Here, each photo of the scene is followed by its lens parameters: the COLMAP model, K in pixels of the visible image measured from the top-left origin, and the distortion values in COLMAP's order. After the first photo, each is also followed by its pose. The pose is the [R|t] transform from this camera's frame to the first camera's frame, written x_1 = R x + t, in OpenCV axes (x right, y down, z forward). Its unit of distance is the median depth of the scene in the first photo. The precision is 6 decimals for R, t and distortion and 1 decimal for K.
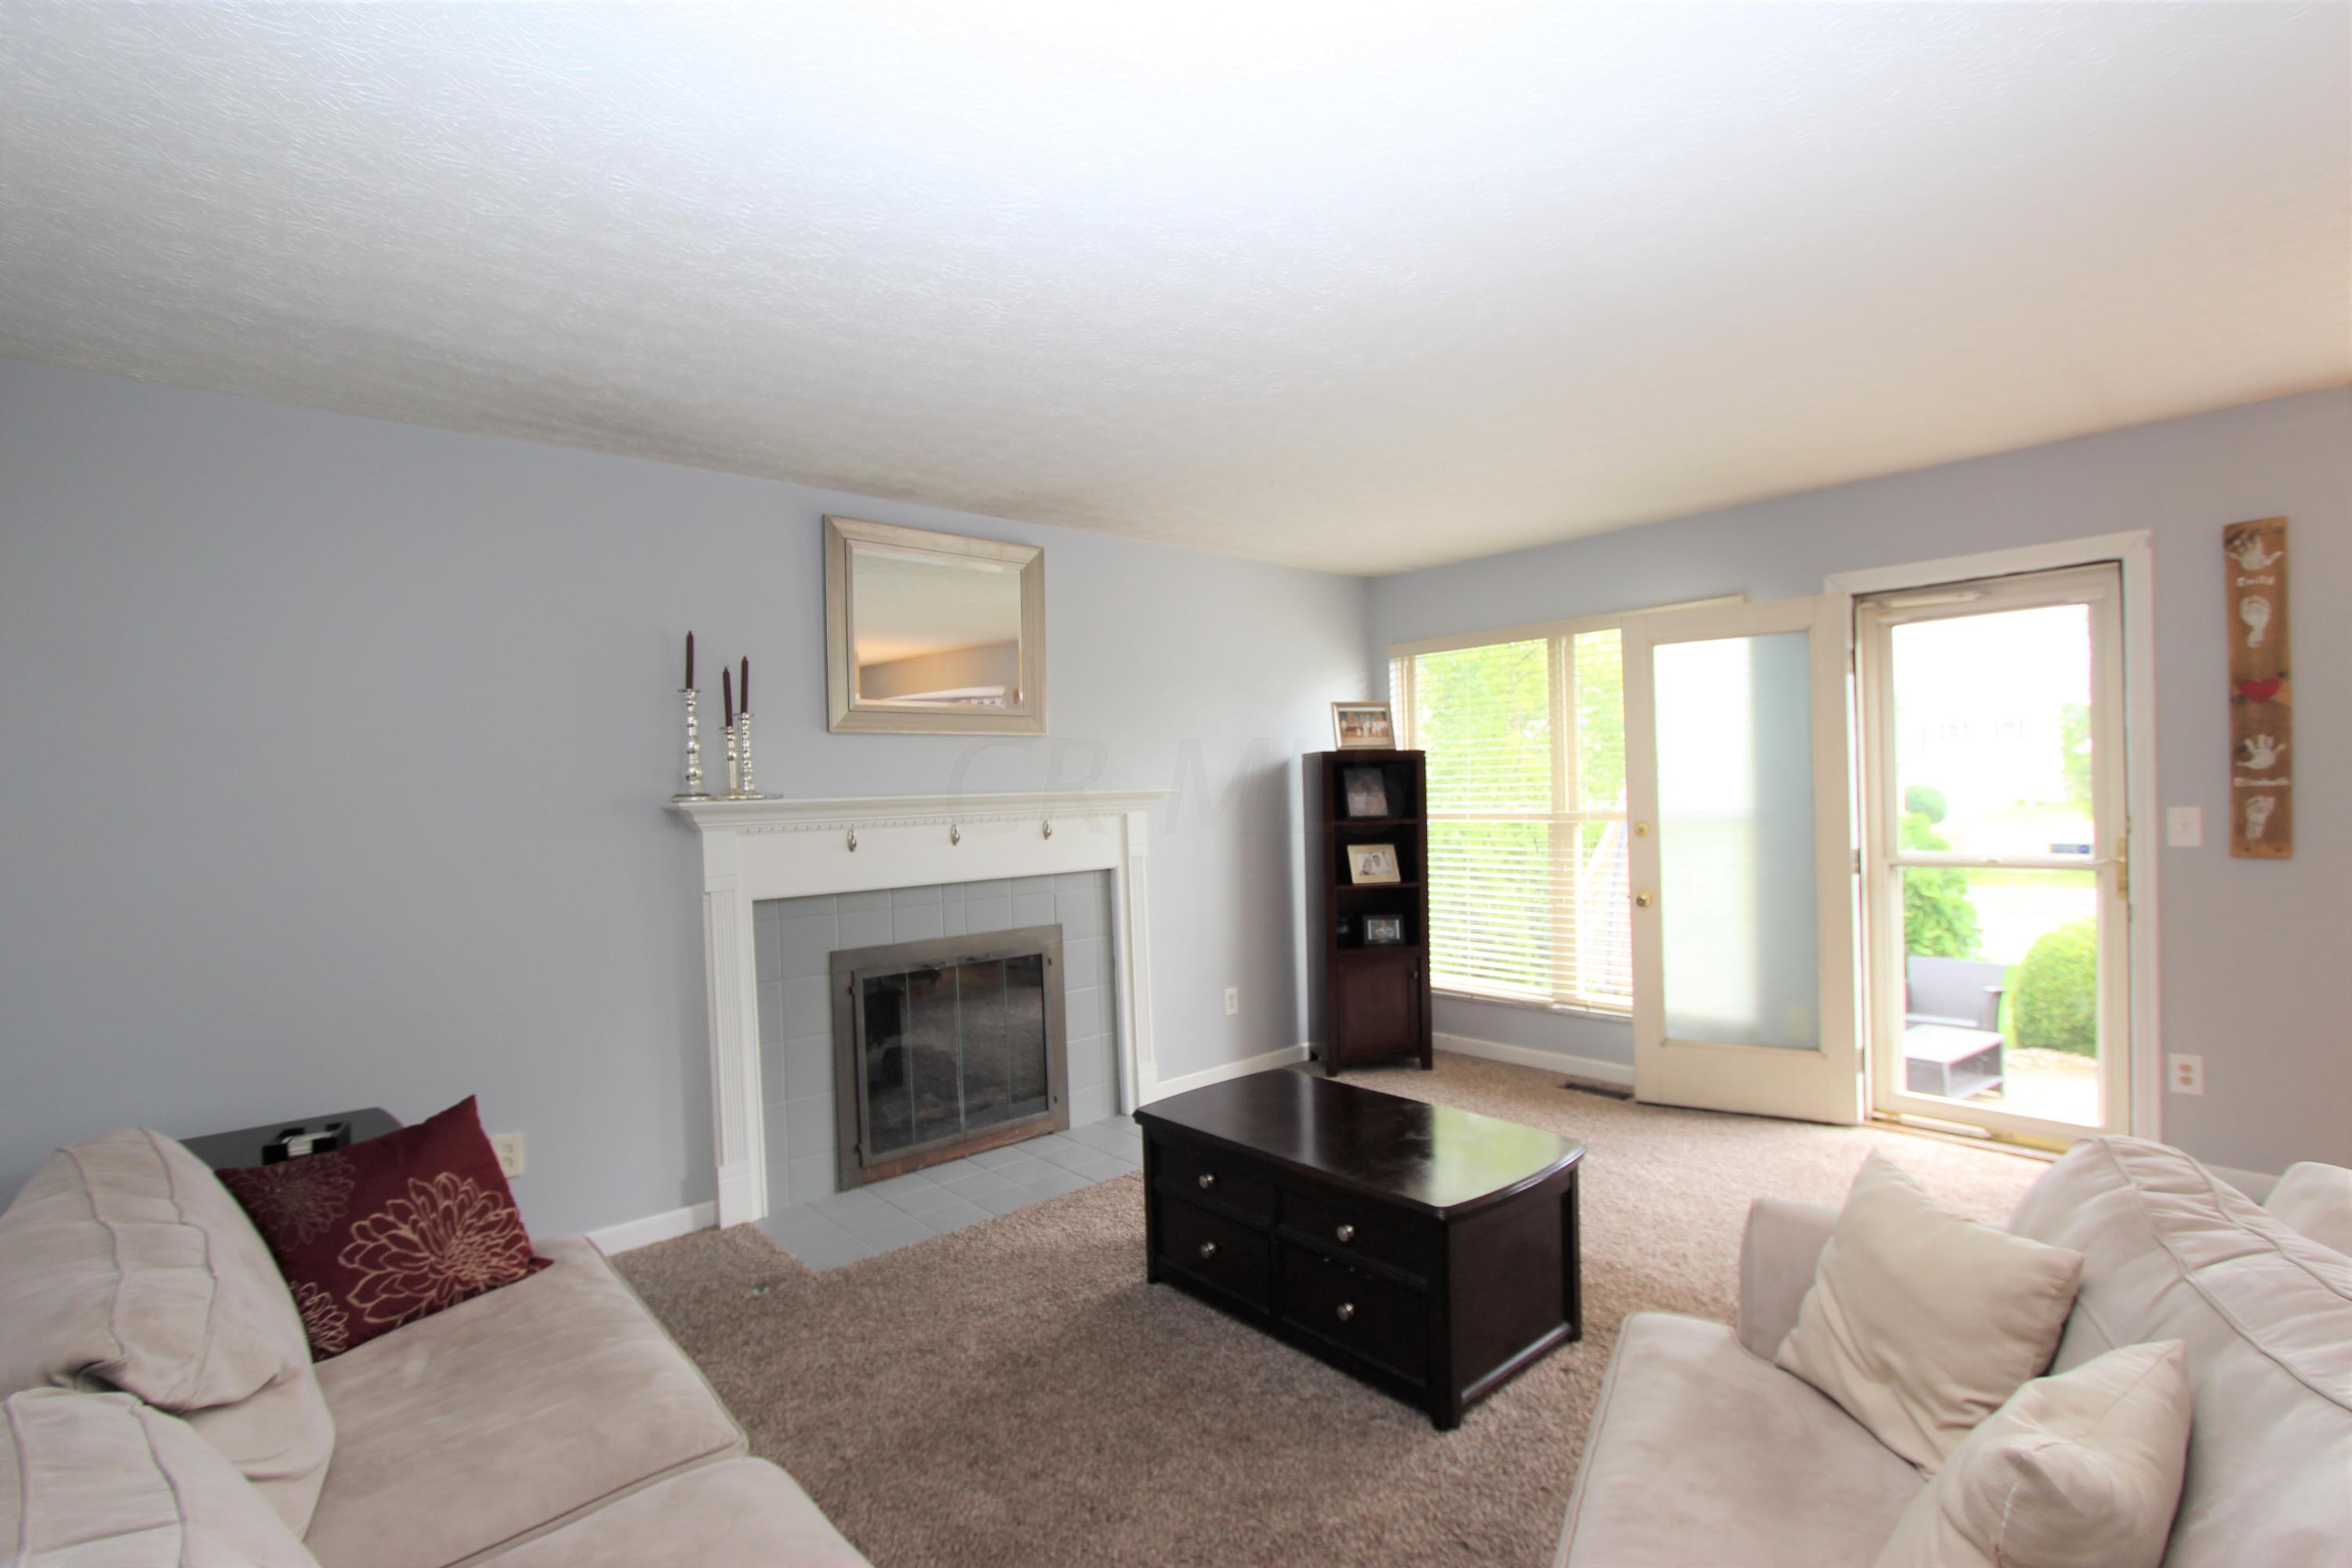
lens RADIAL K [[1089.1, 0, 1184.2], [0, 1089.1, 800.1], [0, 0, 1]] dist [-0.006166, -0.000156]
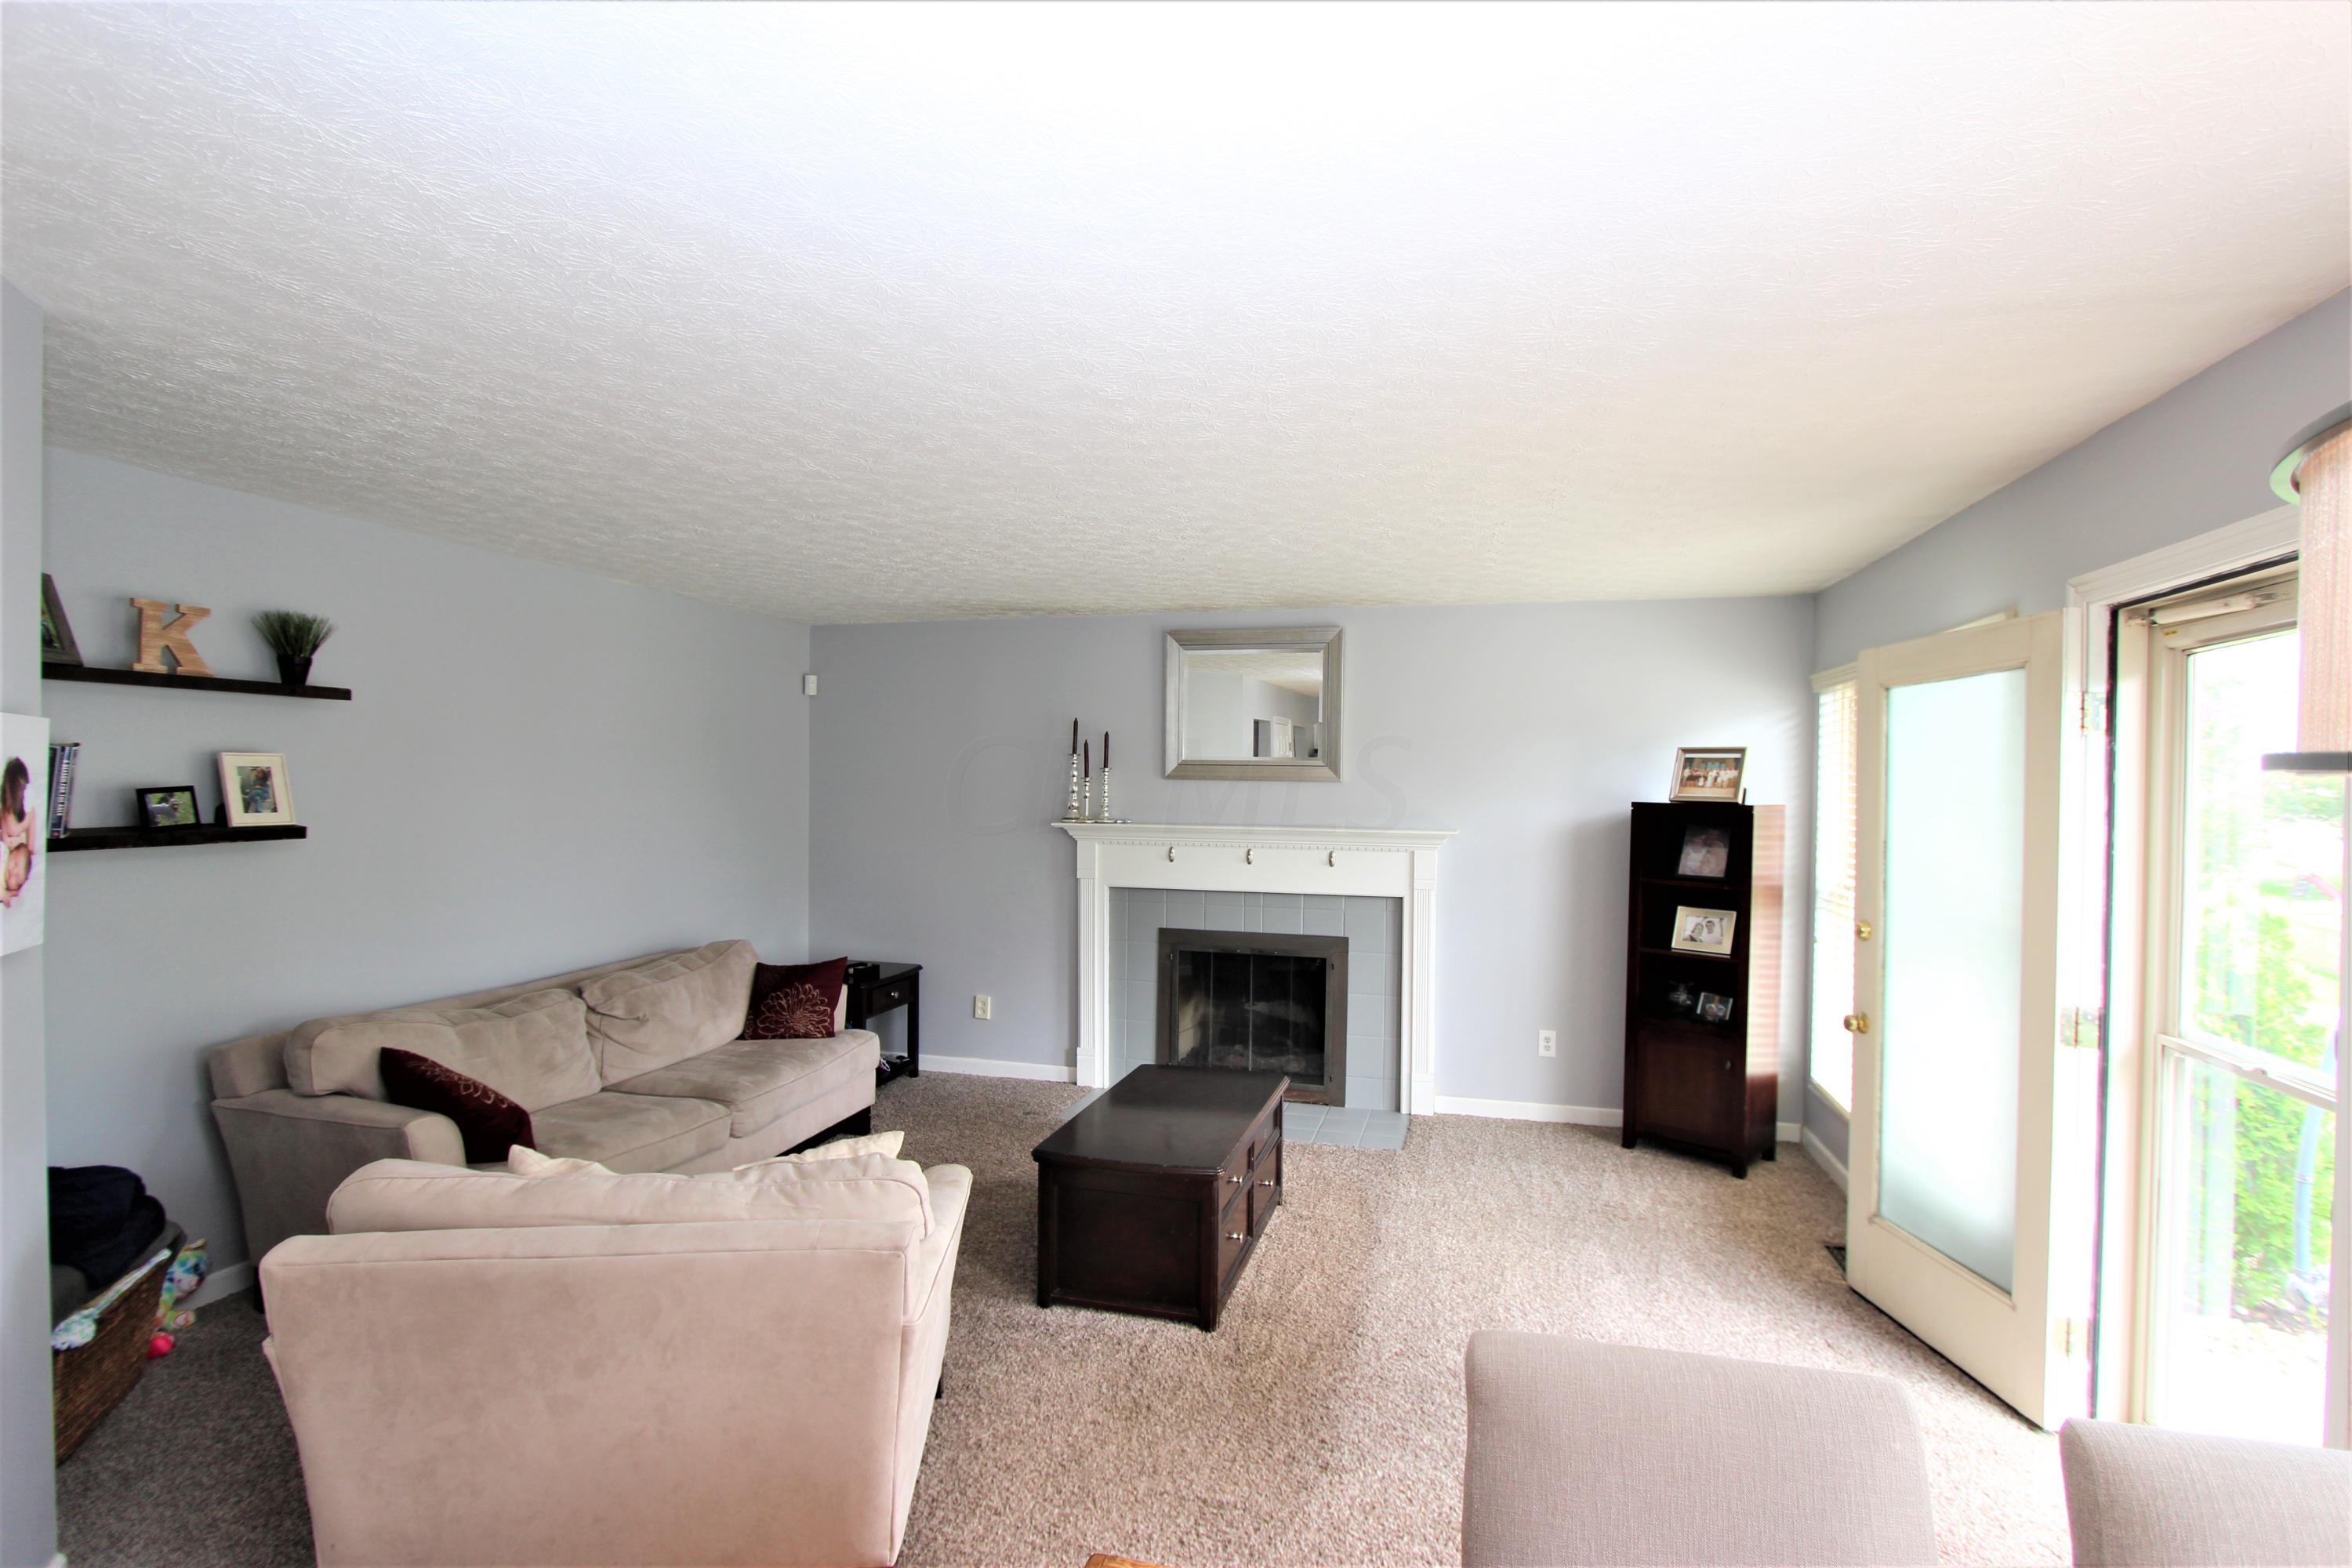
lens RADIAL K [[1089.1, 0, 1200.3], [0, 1089.1, 783.3], [0, 0, 1]] dist [-0.006166, -0.000156]
pose [[0.557094, 0.034200, -0.829745, 0.770865], [-0.037351, 0.999172, 0.016106, -0.068481], [0.829609, 0.022019, 0.557911, 0.181772]]
